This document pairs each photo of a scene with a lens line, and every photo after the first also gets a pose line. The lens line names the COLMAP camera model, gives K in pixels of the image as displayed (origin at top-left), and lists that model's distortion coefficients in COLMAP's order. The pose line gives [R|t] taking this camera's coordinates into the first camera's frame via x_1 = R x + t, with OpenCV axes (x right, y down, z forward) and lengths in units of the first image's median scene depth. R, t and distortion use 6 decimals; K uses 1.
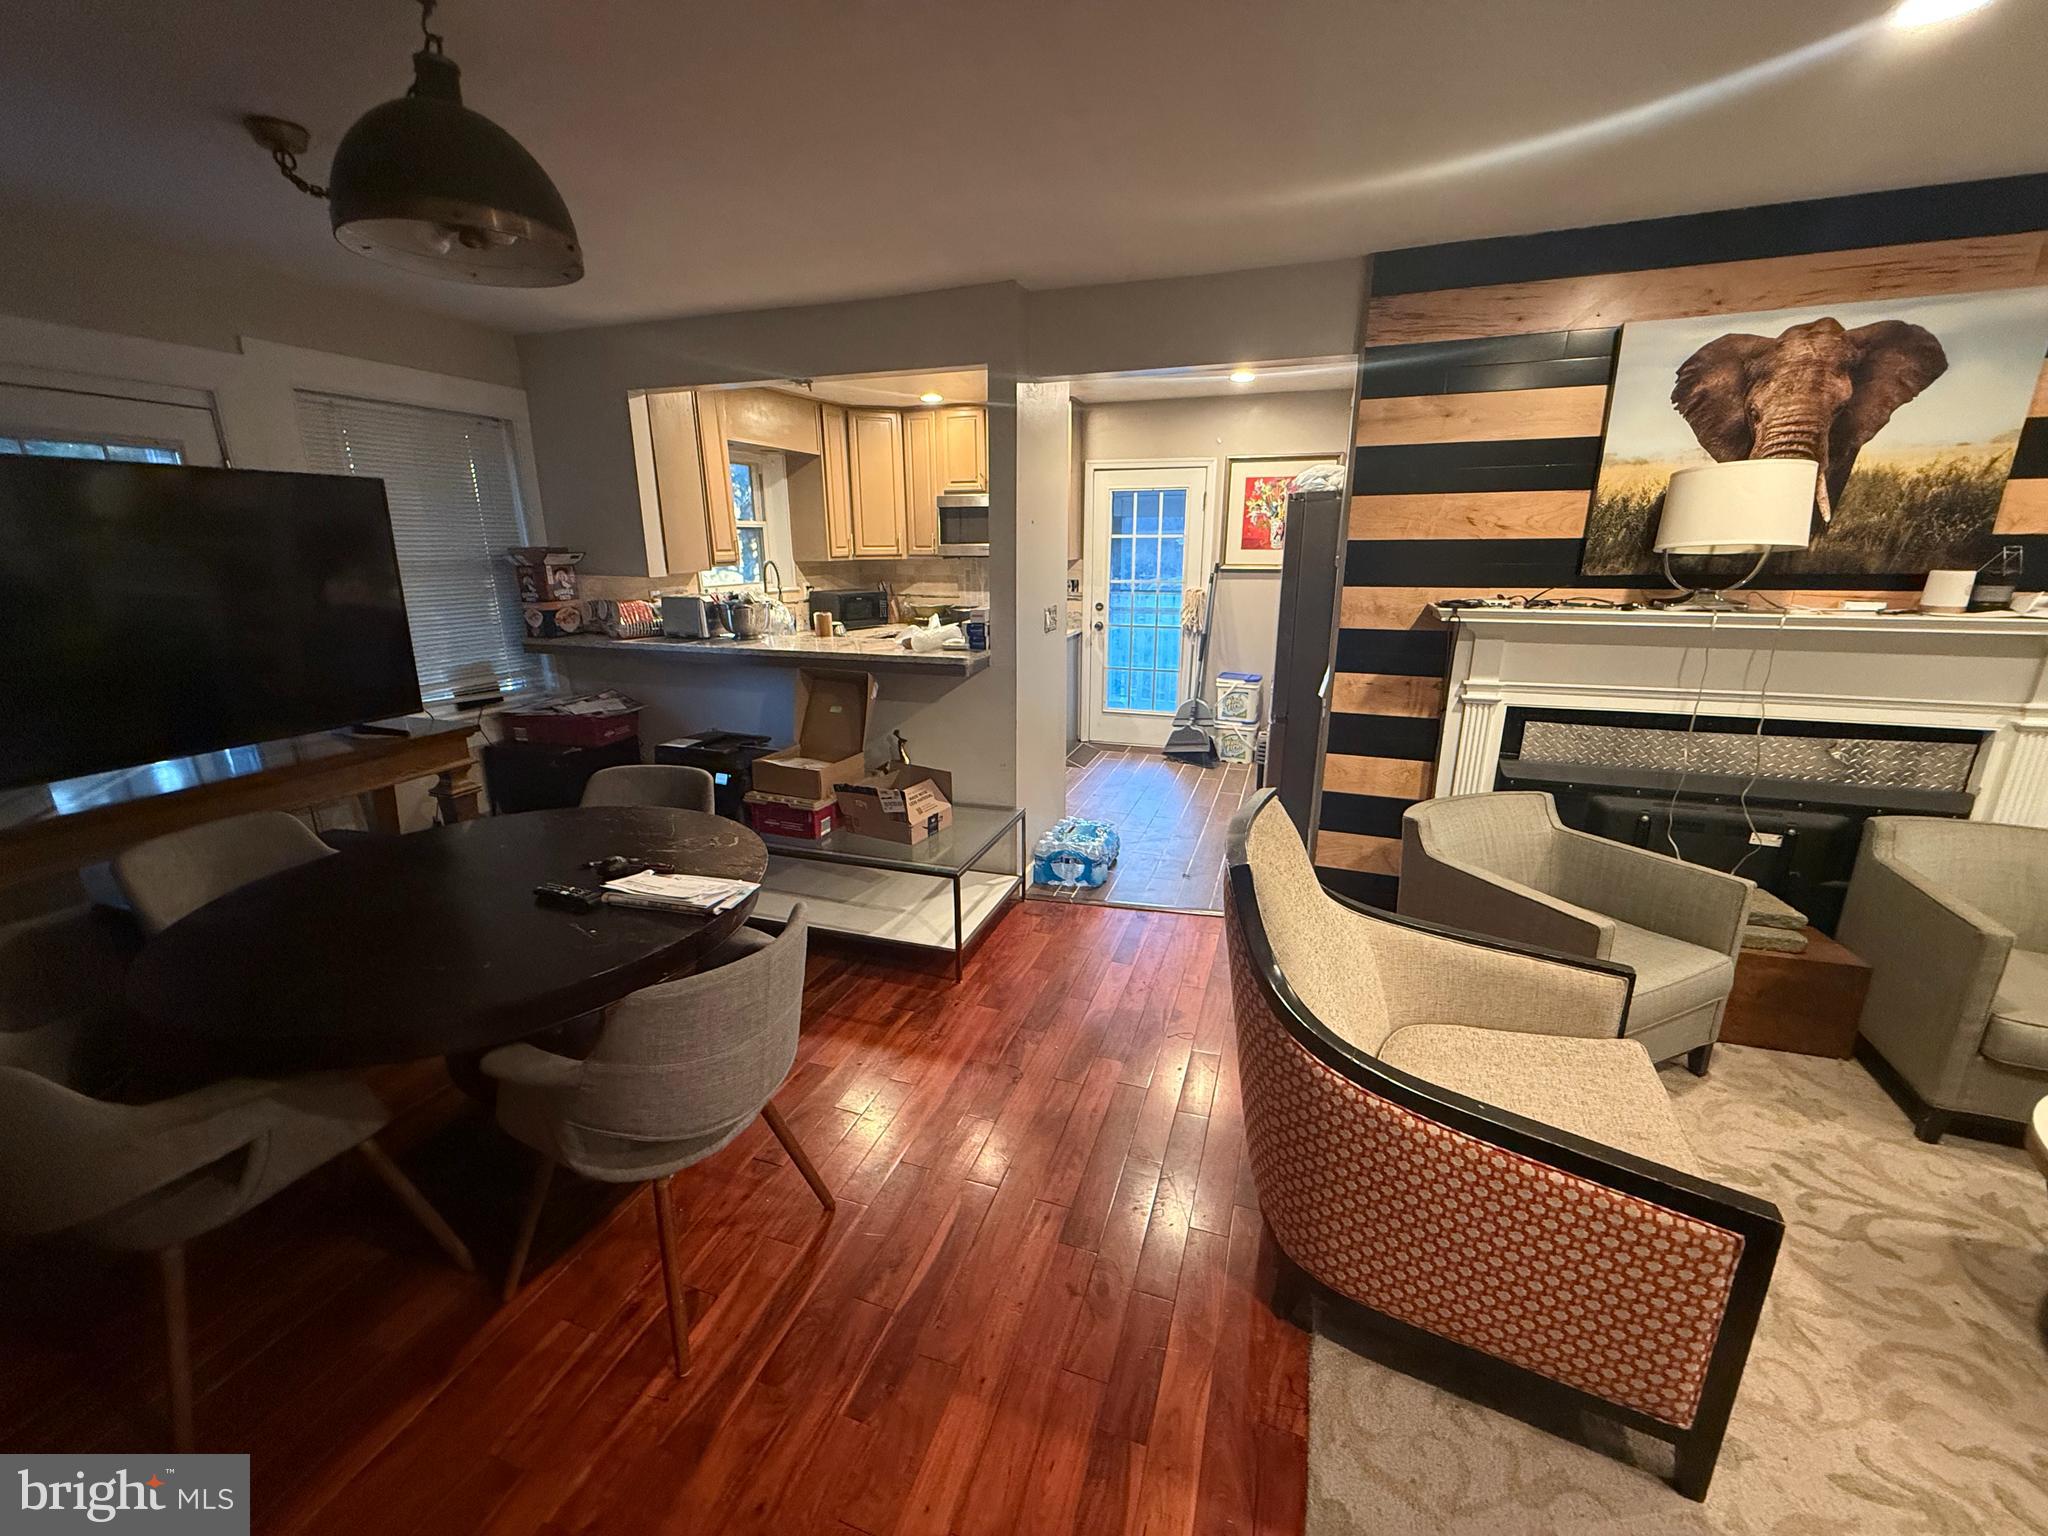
lens RADIAL K [[814.0, 0, 1020.5], [0, 814.0, 770.3], [0, 0, 1]] dist [0.000066, 0.000067]
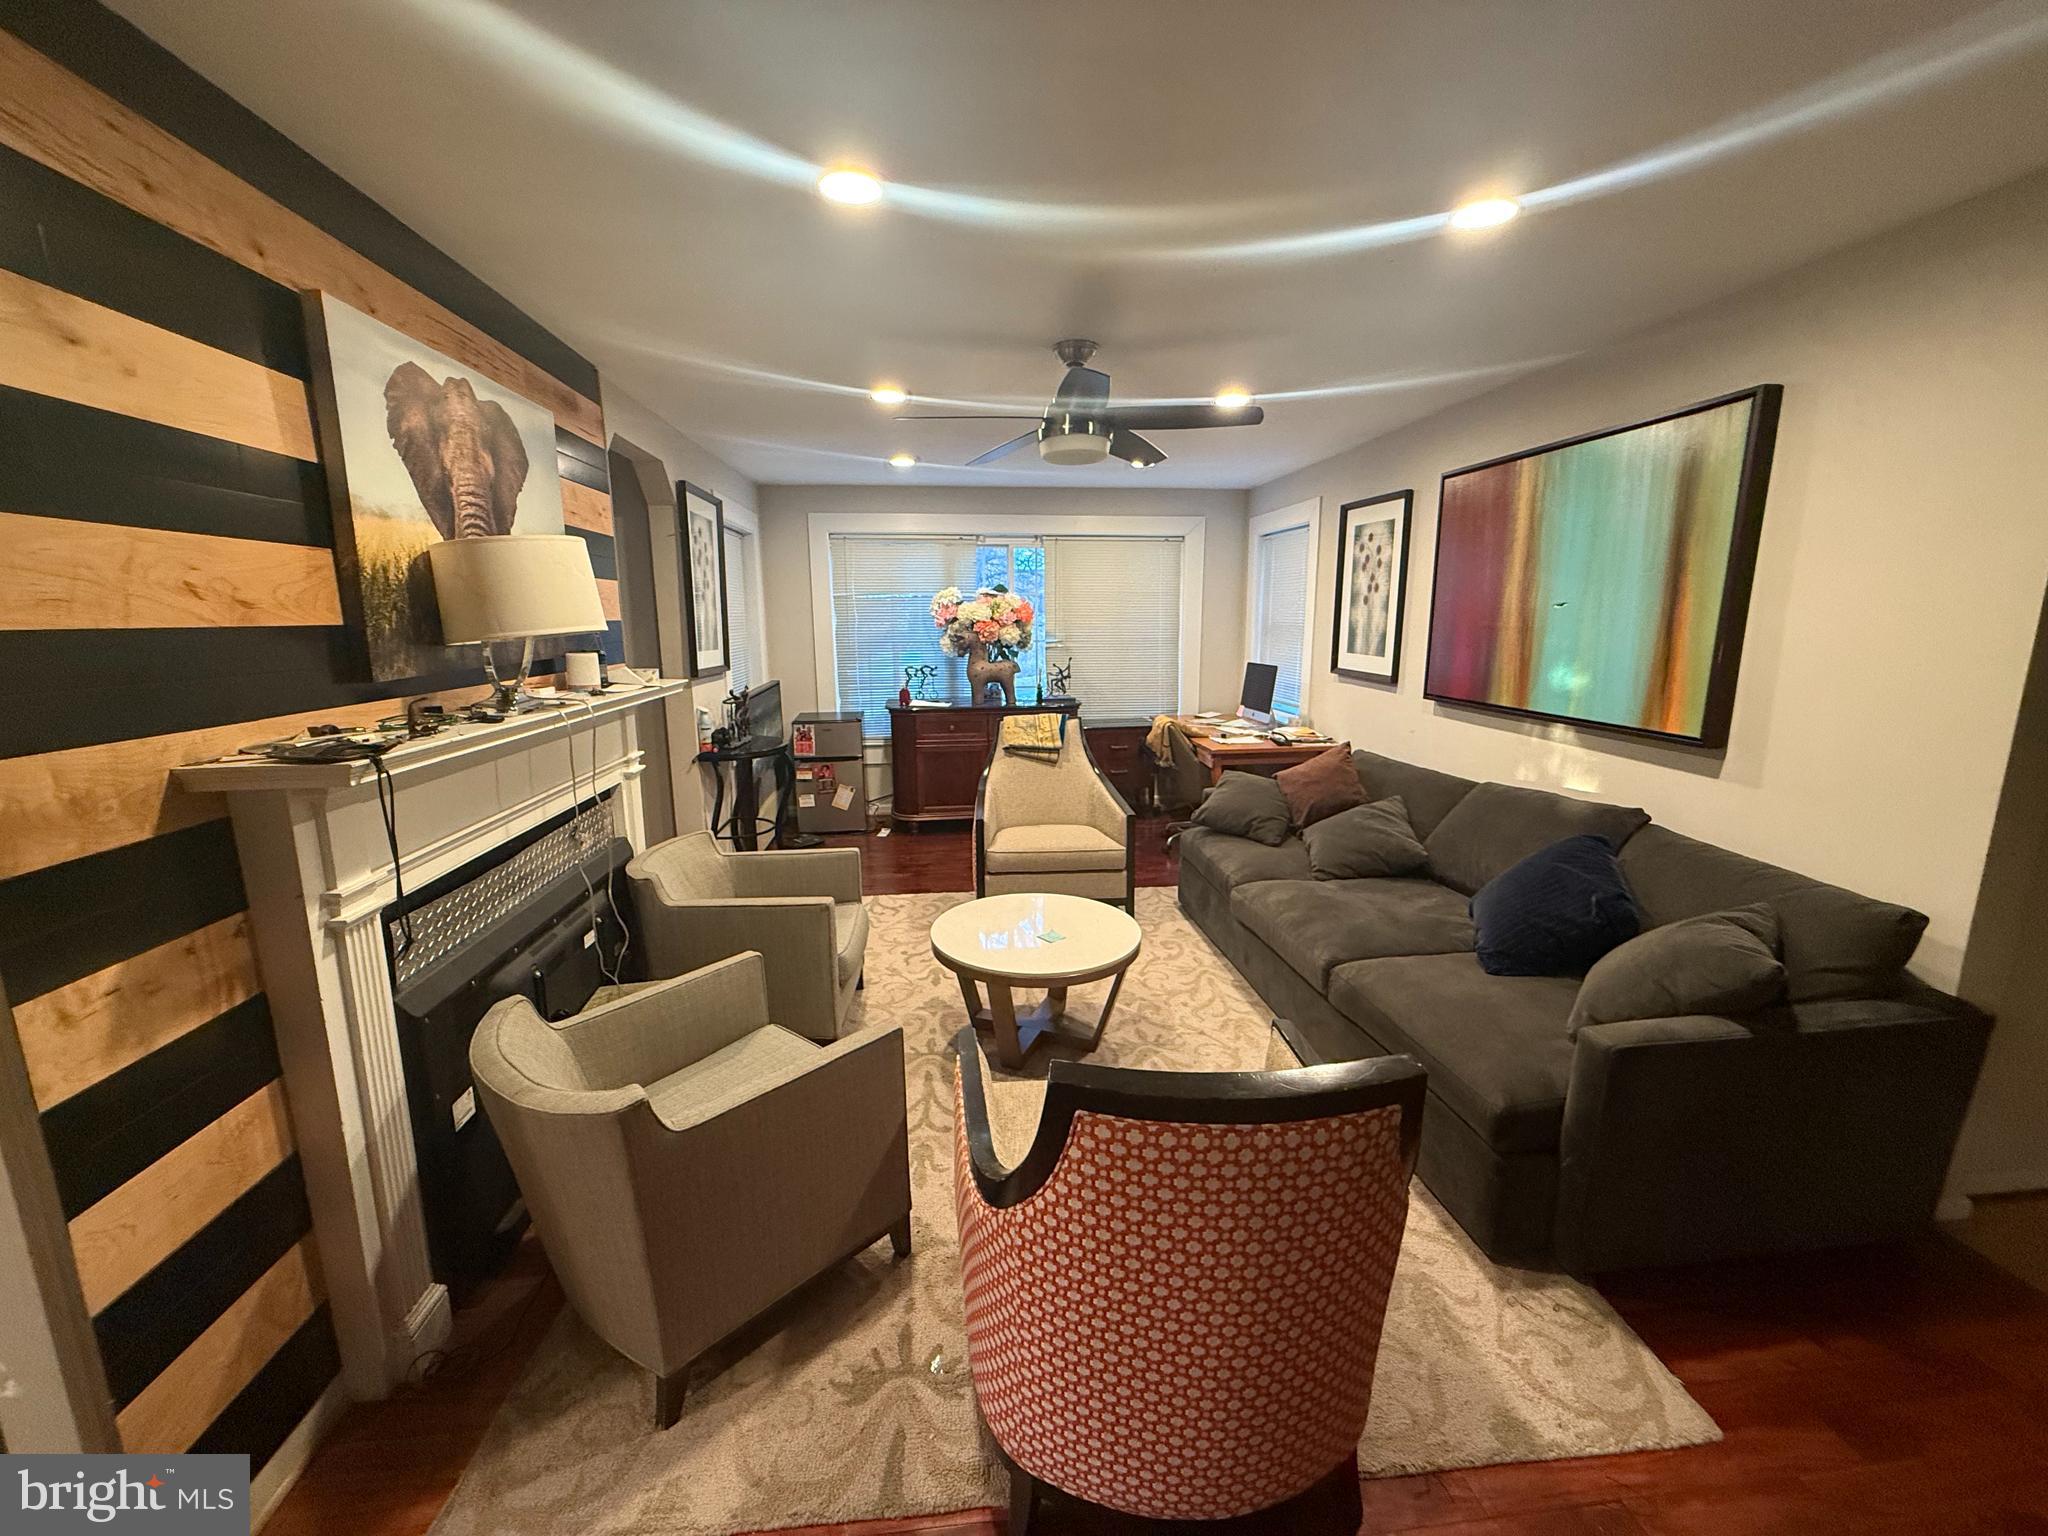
lens RADIAL K [[814.0, 0, 1020.5], [0, 814.0, 770.3], [0, 0, 1]] dist [0.000066, 0.000067]
pose [[-0.430503, -0.157854, 0.888678, -0.103601], [0.254591, 0.923371, 0.287348, -0.245987], [-0.865939, 0.349954, -0.357326, 0.870923]]
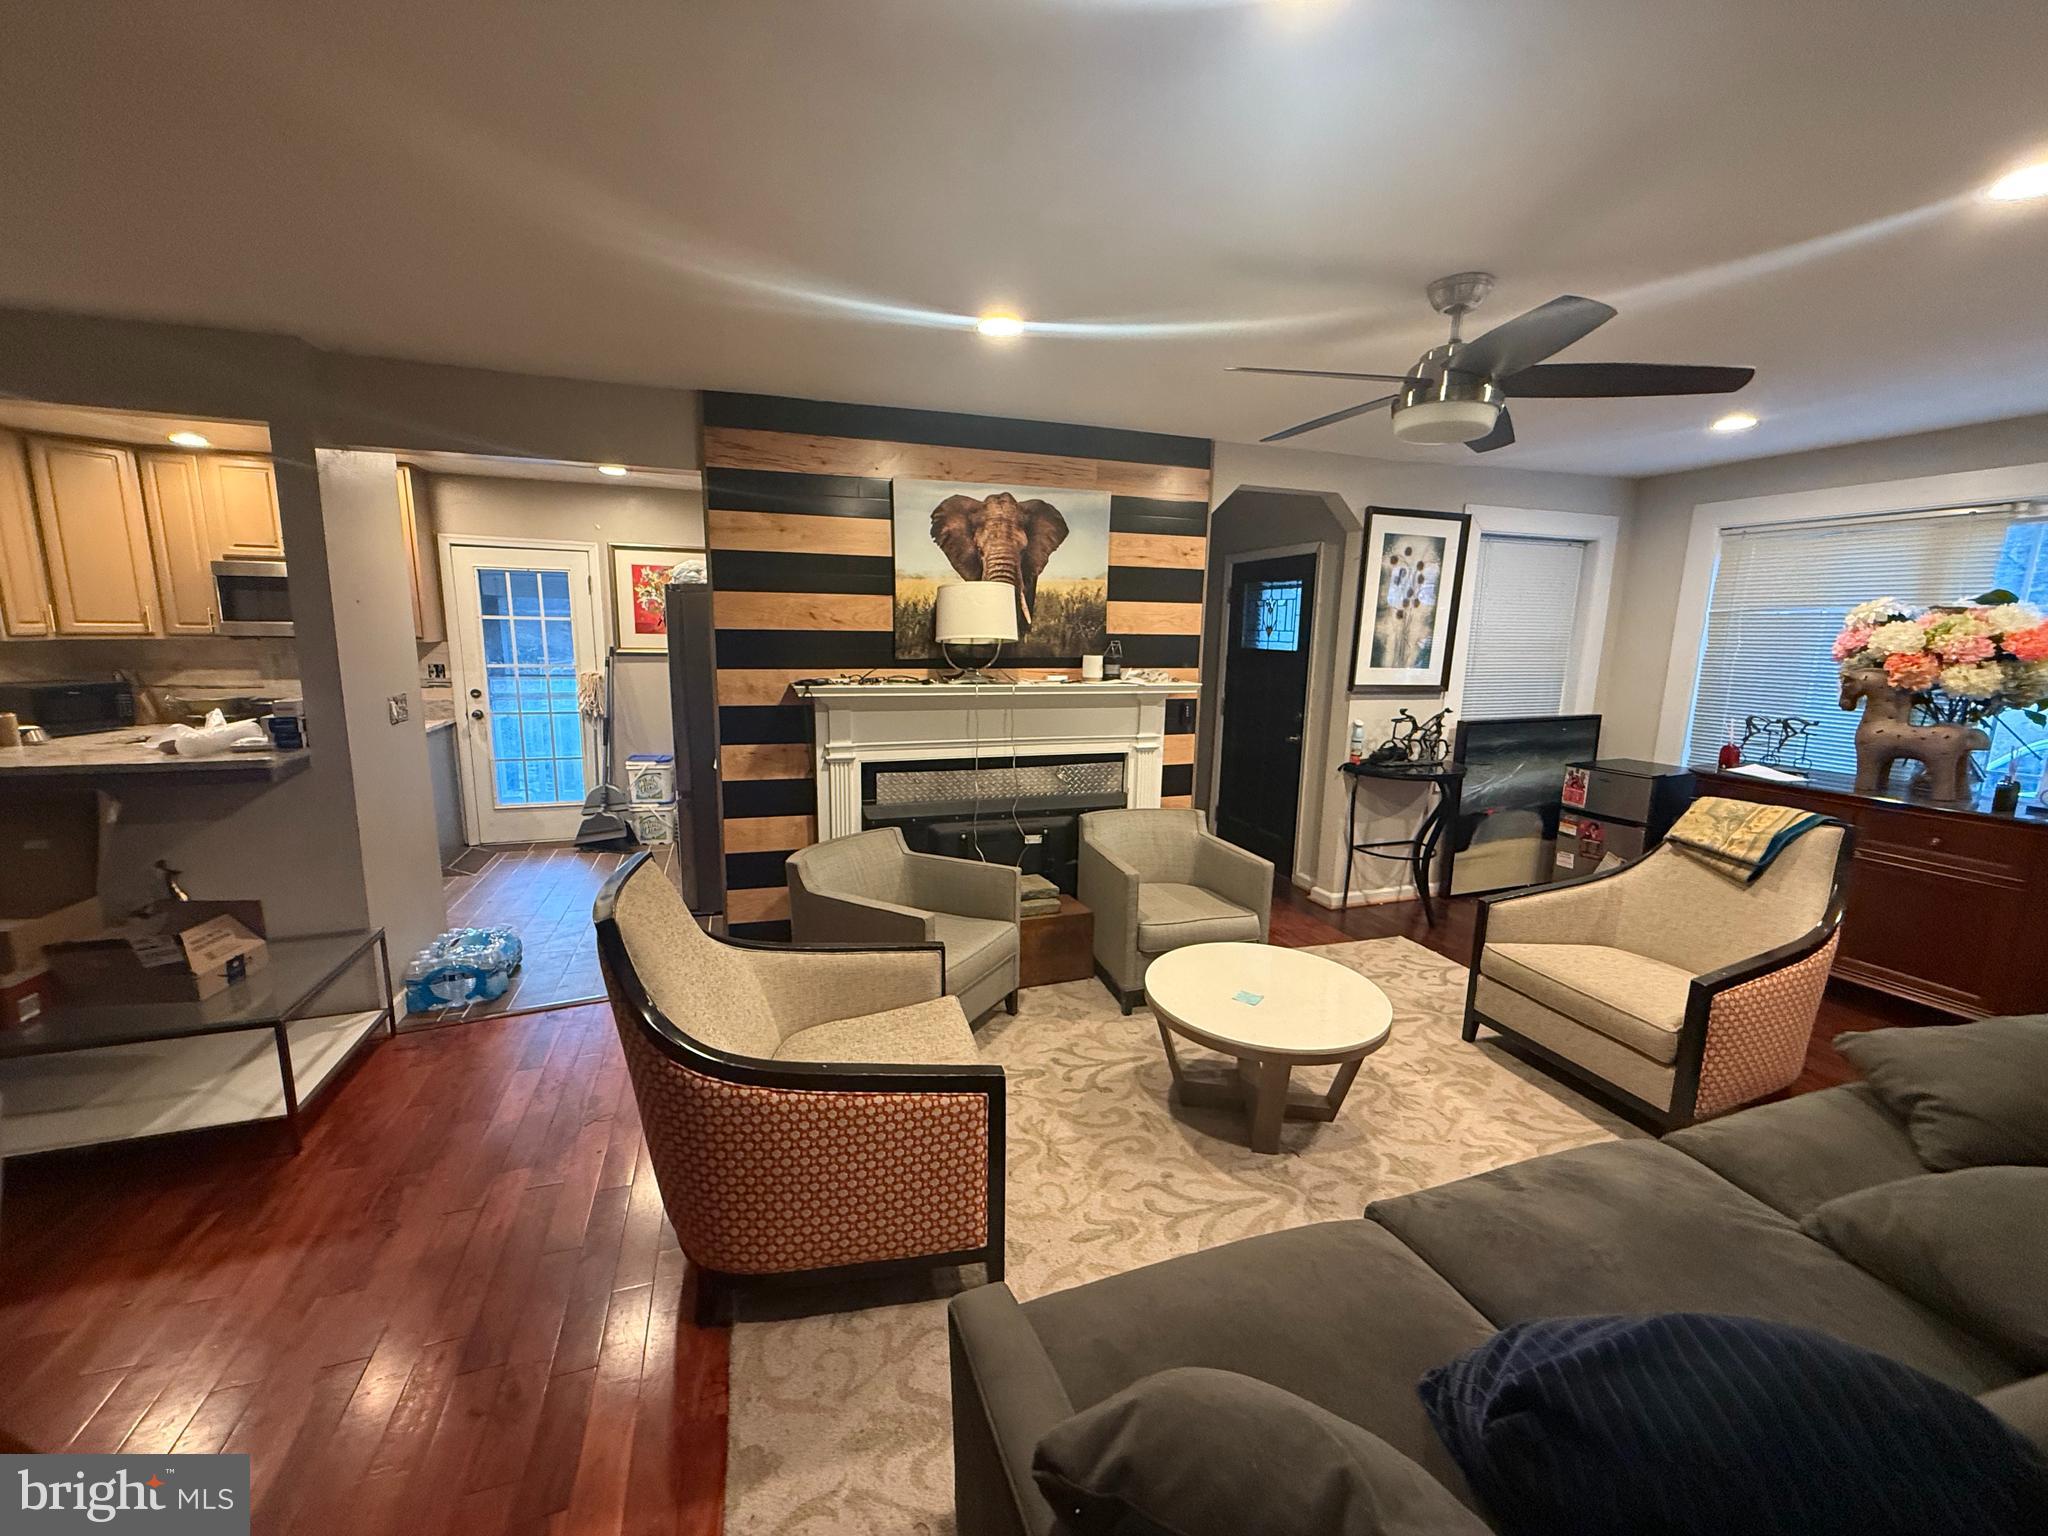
lens RADIAL K [[814.0, 0, 1020.5], [0, 814.0, 770.3], [0, 0, 1]] dist [0.000066, 0.000067]
pose [[0.786902, -0.087590, 0.610829, 0.033854], [0.146279, 0.988138, -0.046749, 0.029629], [-0.599489, 0.126138, 0.790381, -0.140641]]
